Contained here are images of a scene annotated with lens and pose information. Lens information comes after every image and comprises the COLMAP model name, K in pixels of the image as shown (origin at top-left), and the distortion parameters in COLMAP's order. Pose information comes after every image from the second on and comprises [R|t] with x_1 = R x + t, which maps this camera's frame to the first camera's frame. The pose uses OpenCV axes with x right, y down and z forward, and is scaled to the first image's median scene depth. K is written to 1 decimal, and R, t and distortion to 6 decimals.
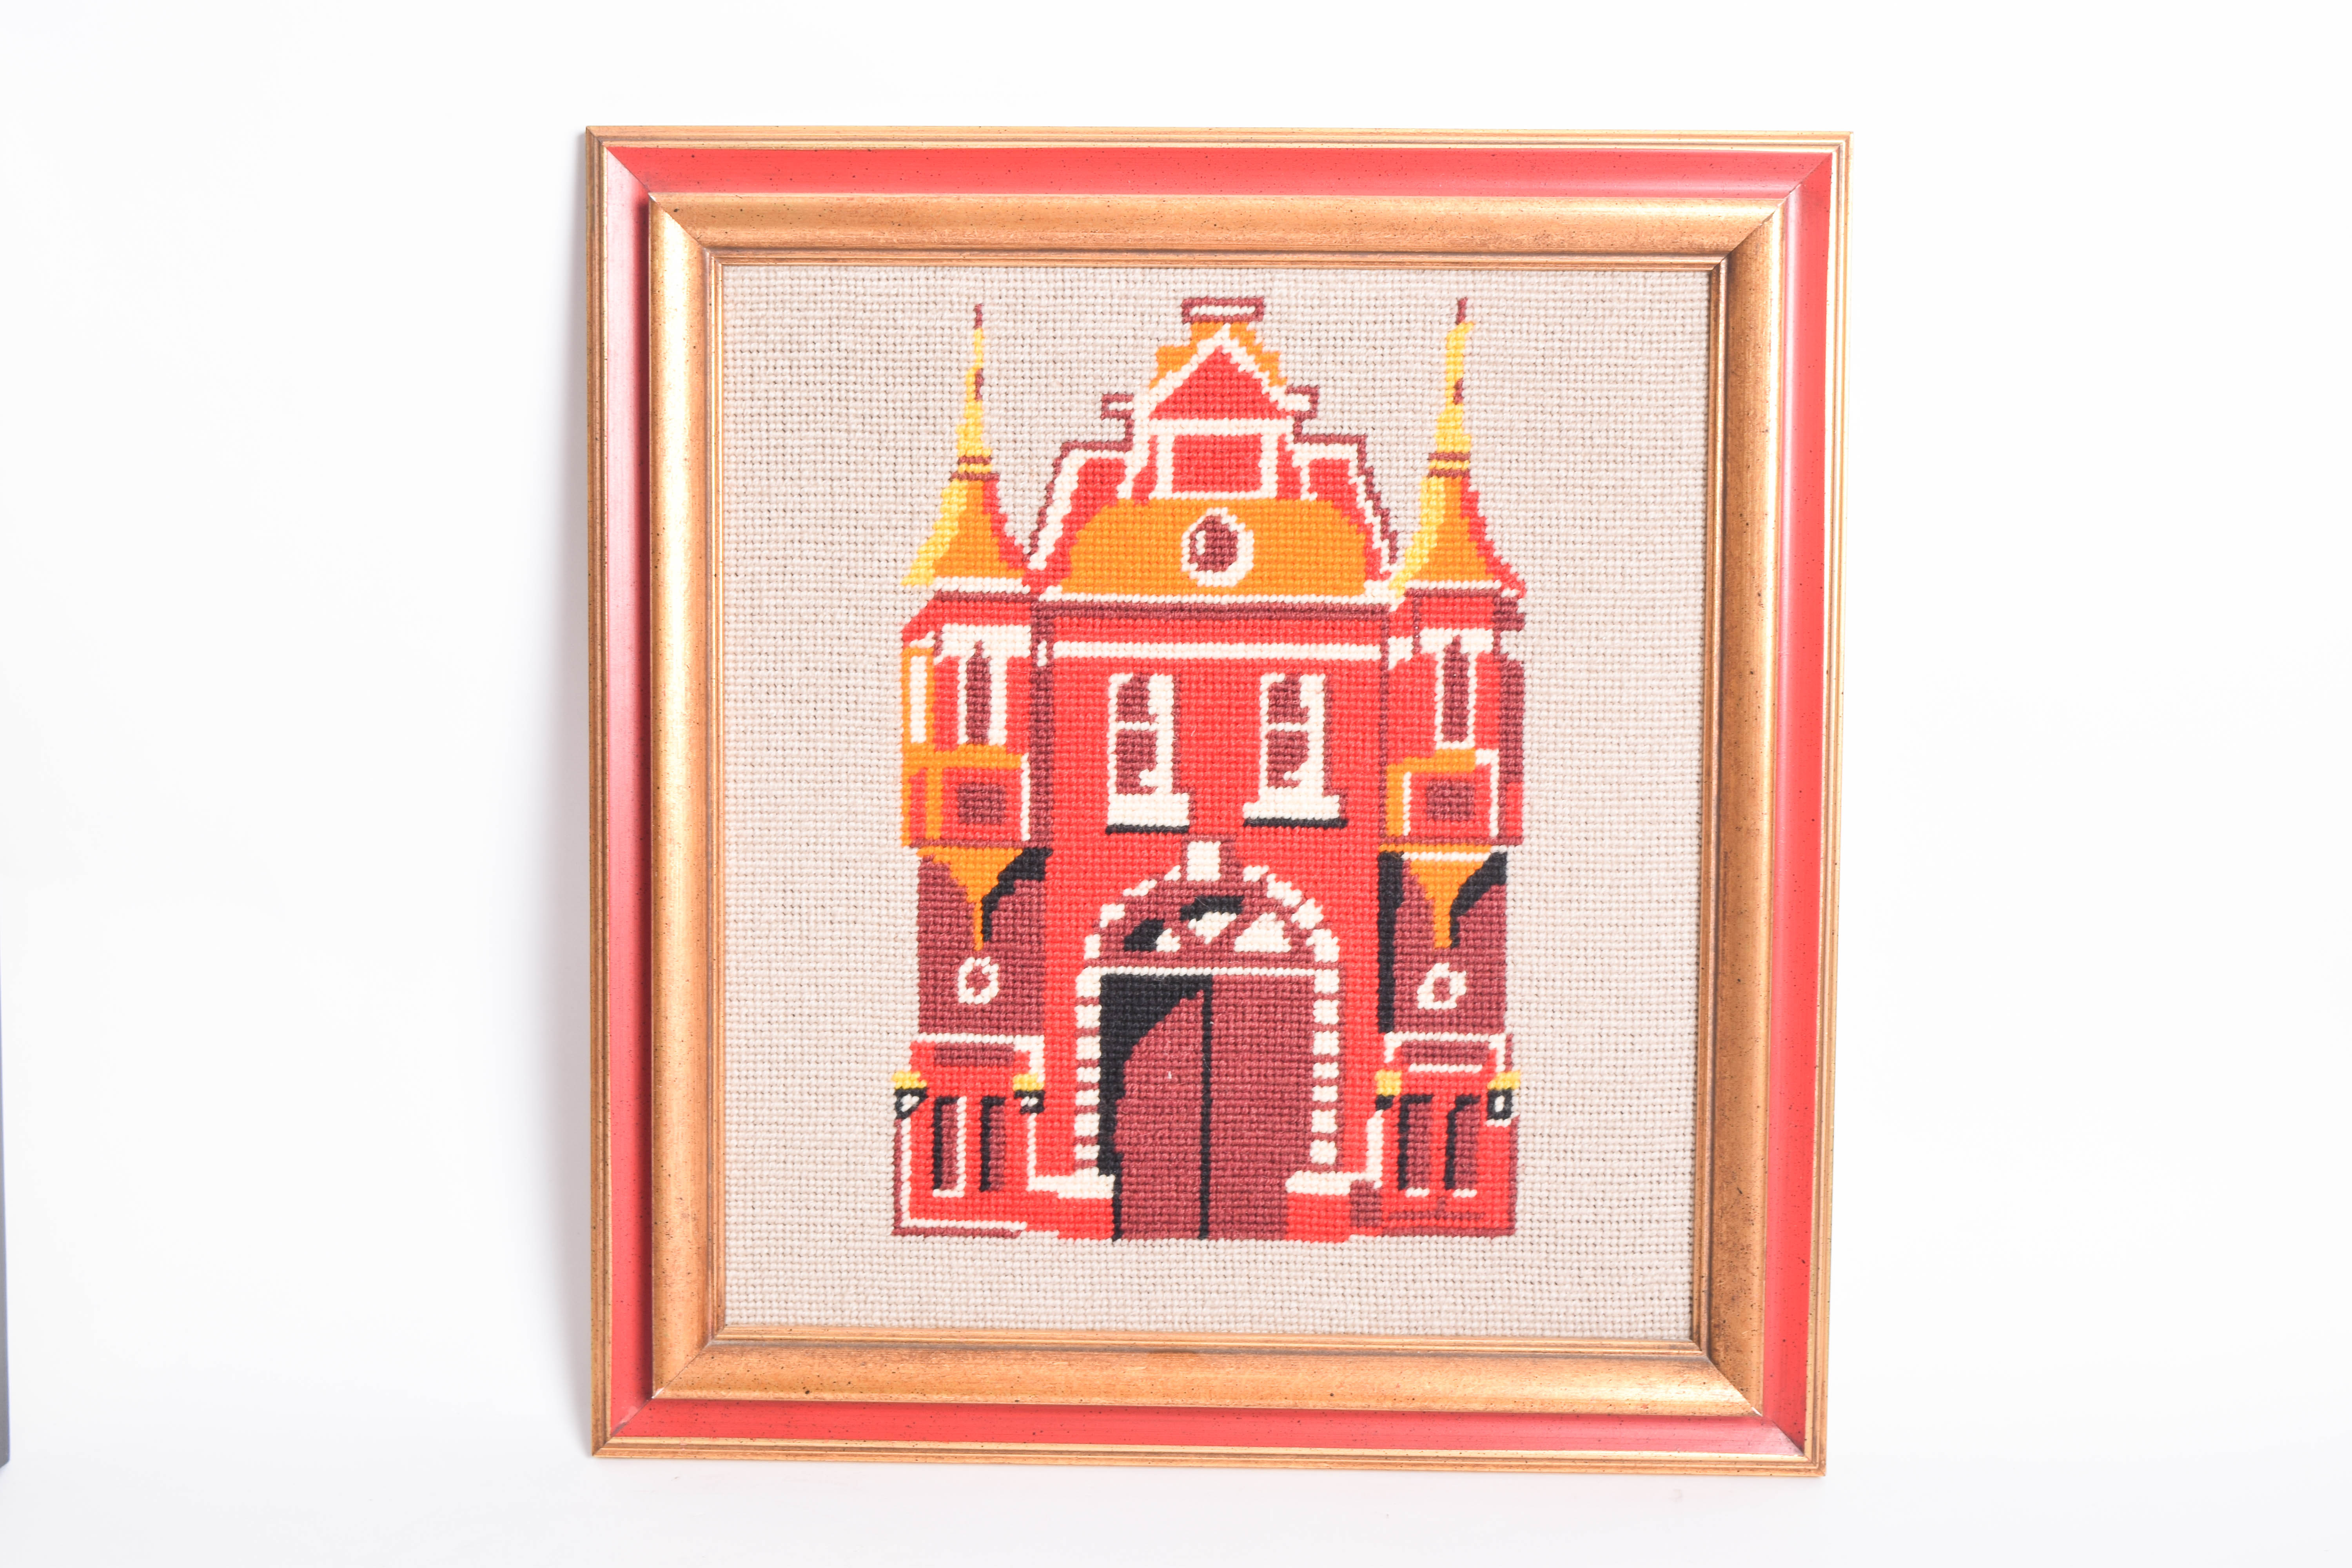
lens RADIAL K [[3638.8, 0, 1184.2], [0, 3638.8, 780.5], [0, 0, 1]] dist [-0.037659, 0.000000]
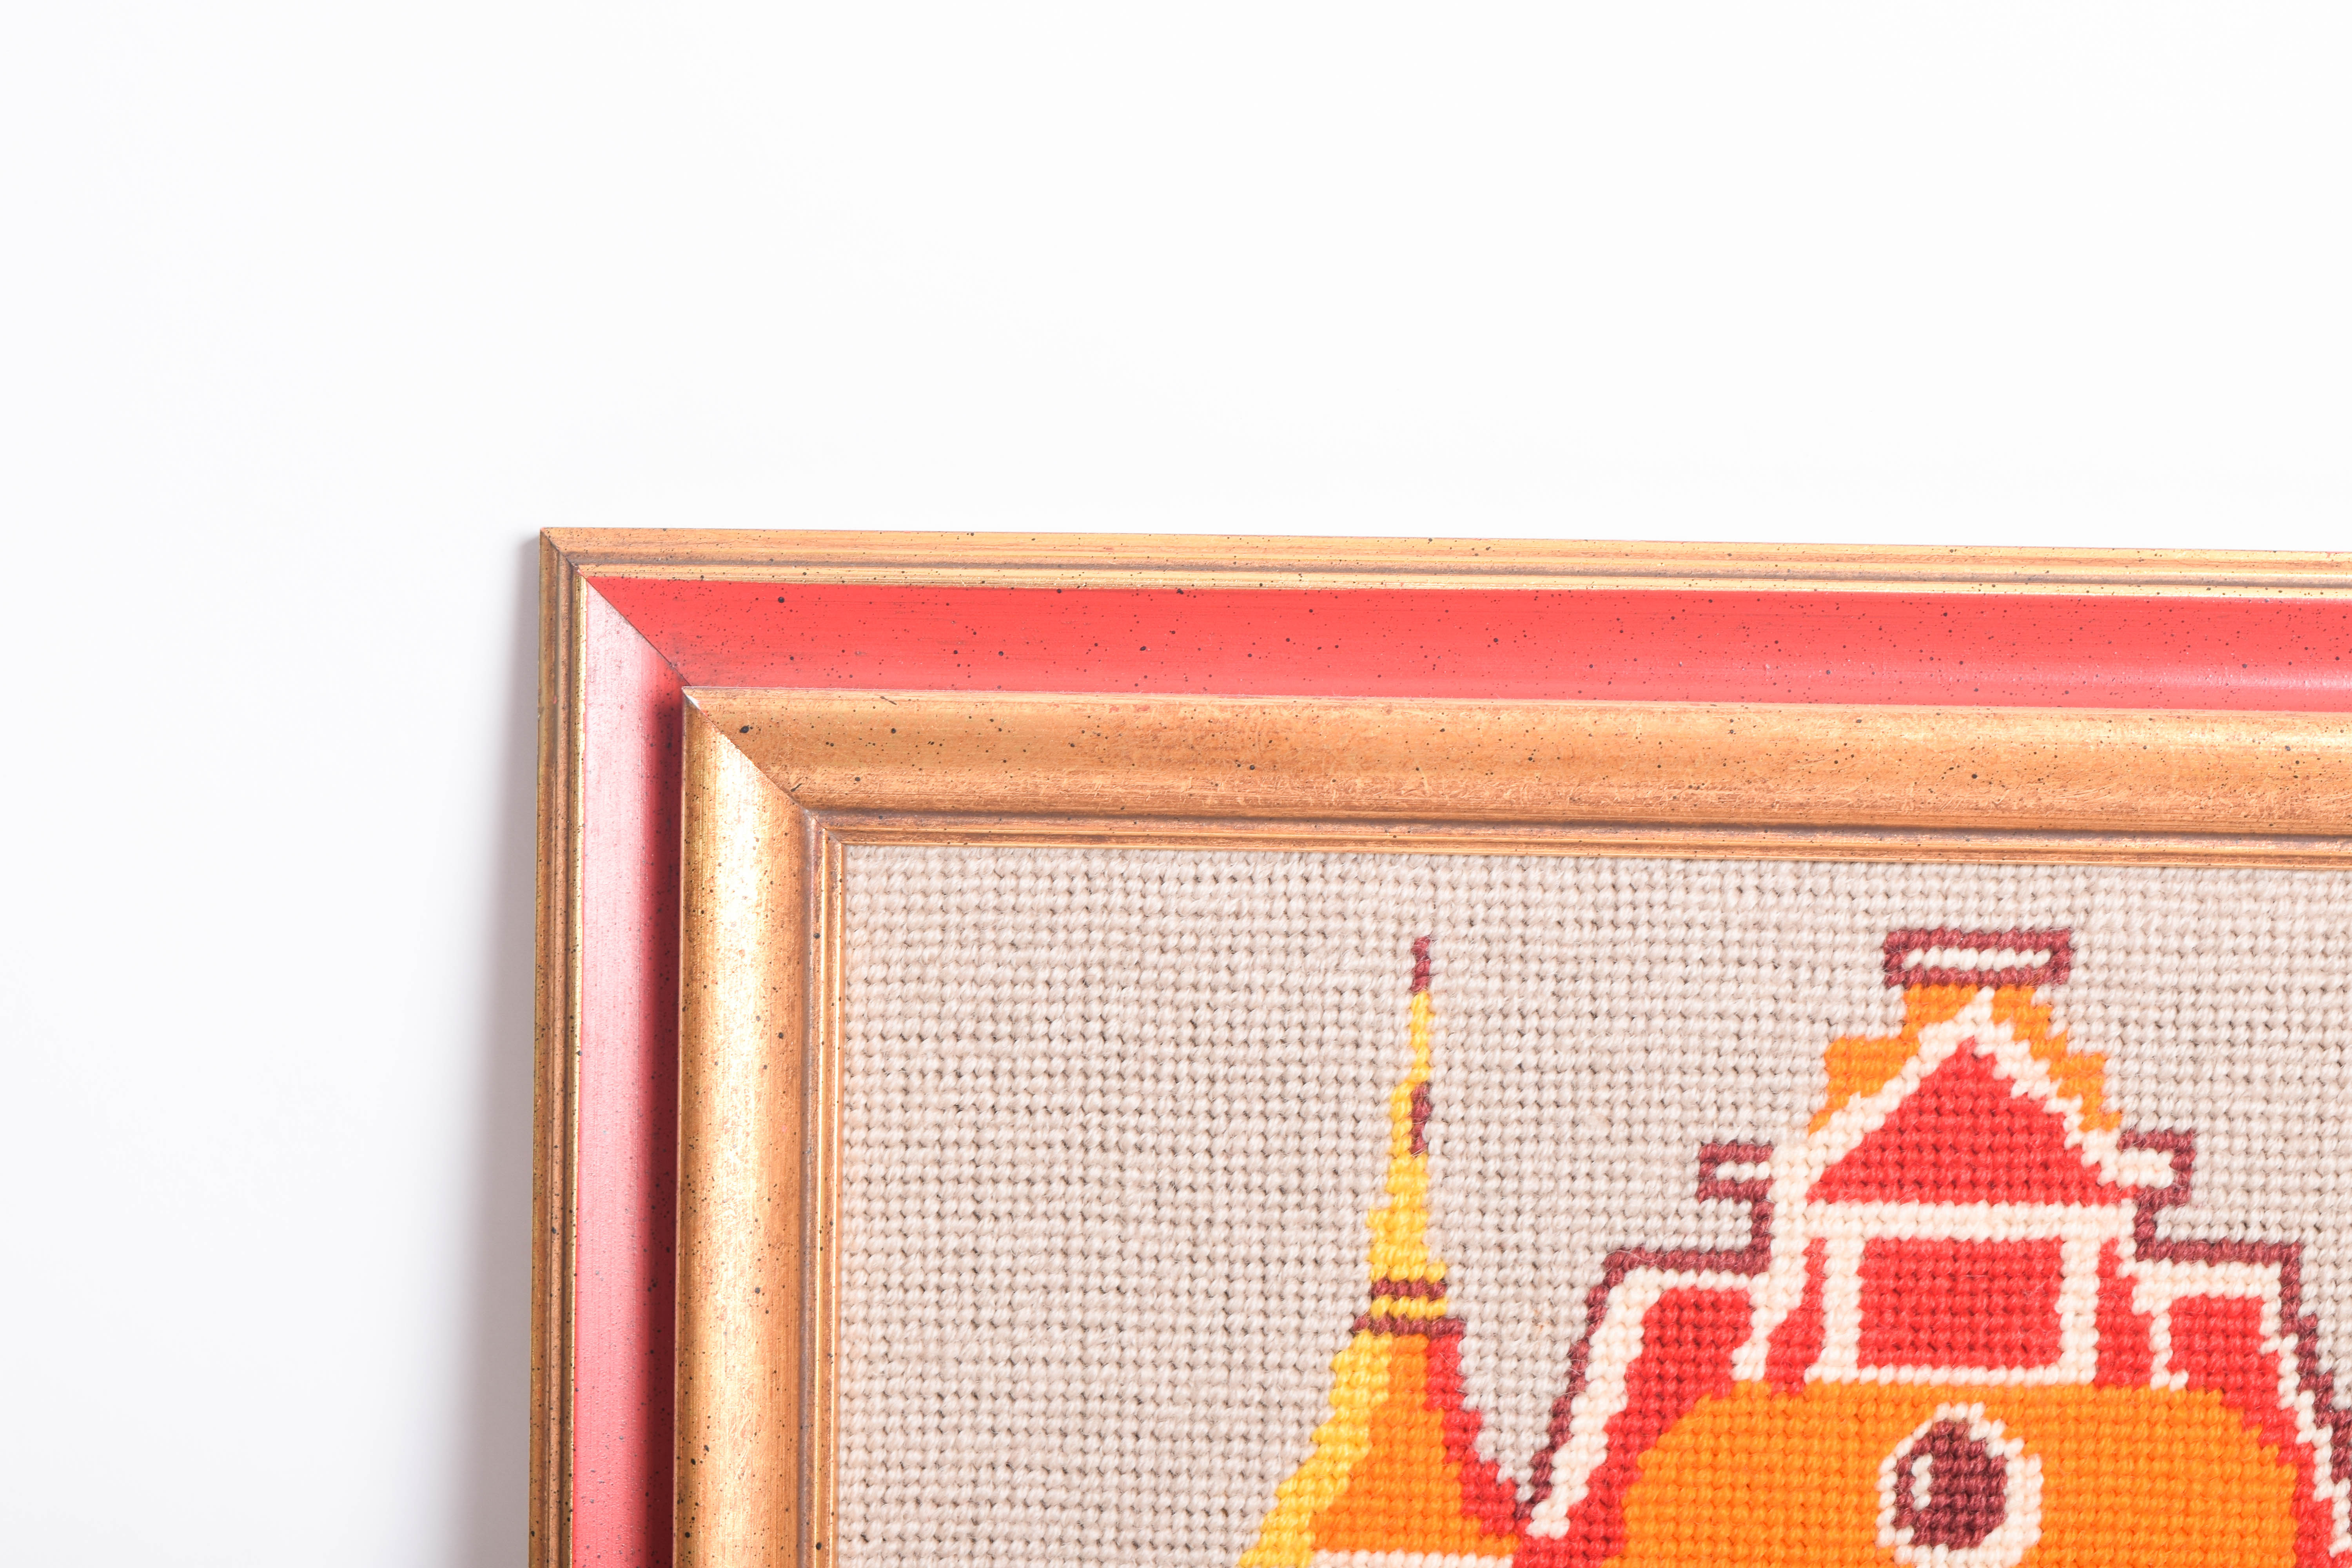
lens RADIAL K [[5325.6, 0, 1177.6], [0, 5325.6, 781.1], [0, 0, 1]] dist [-0.055554, 0.000000]
pose [[0.999837, 0.008004, -0.016200, -0.075451], [-0.008962, 0.998161, -0.059959, -0.110241], [0.015691, 0.060094, 0.998069, 0.350092]]
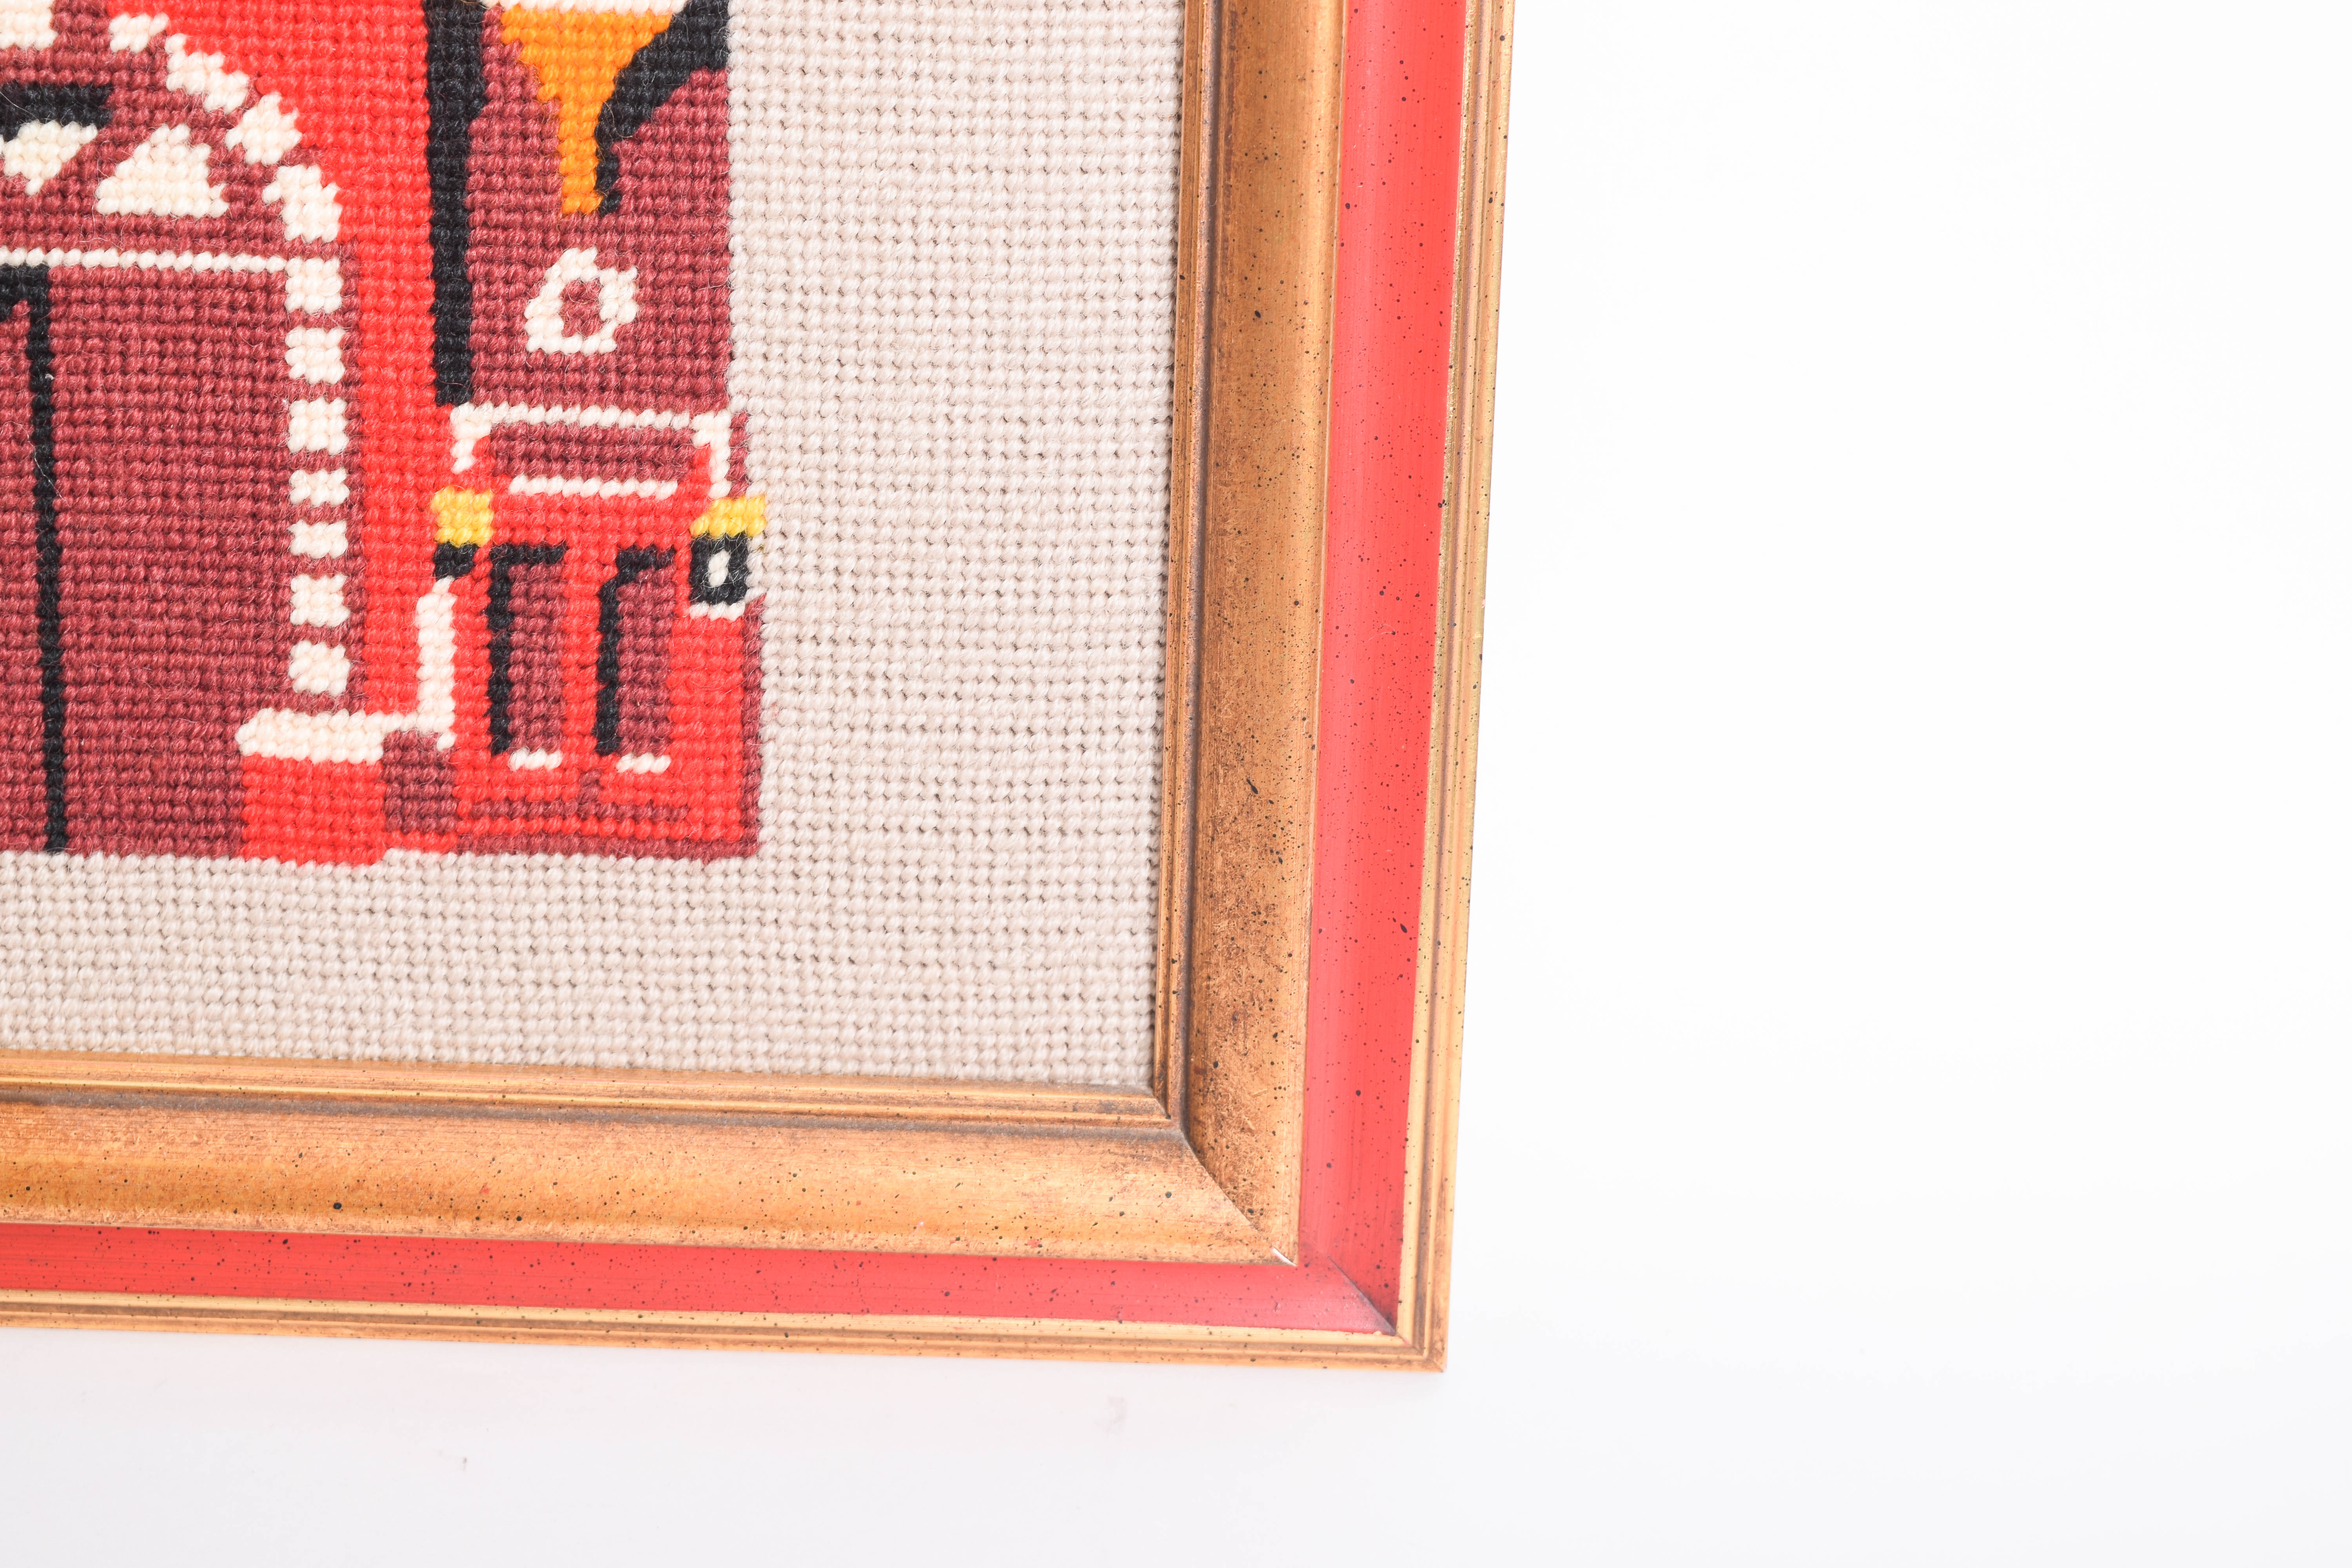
lens RADIAL K [[5325.6, 0, 1176.4], [0, 5325.6, 782.0], [0, 0, 1]] dist [-0.055554, 0.000000]
pose [[0.999402, 0.011257, 0.032690, 0.121428], [-0.019375, 0.965448, 0.259874, -0.053212], [-0.028635, -0.260352, 0.965089, 0.378851]]
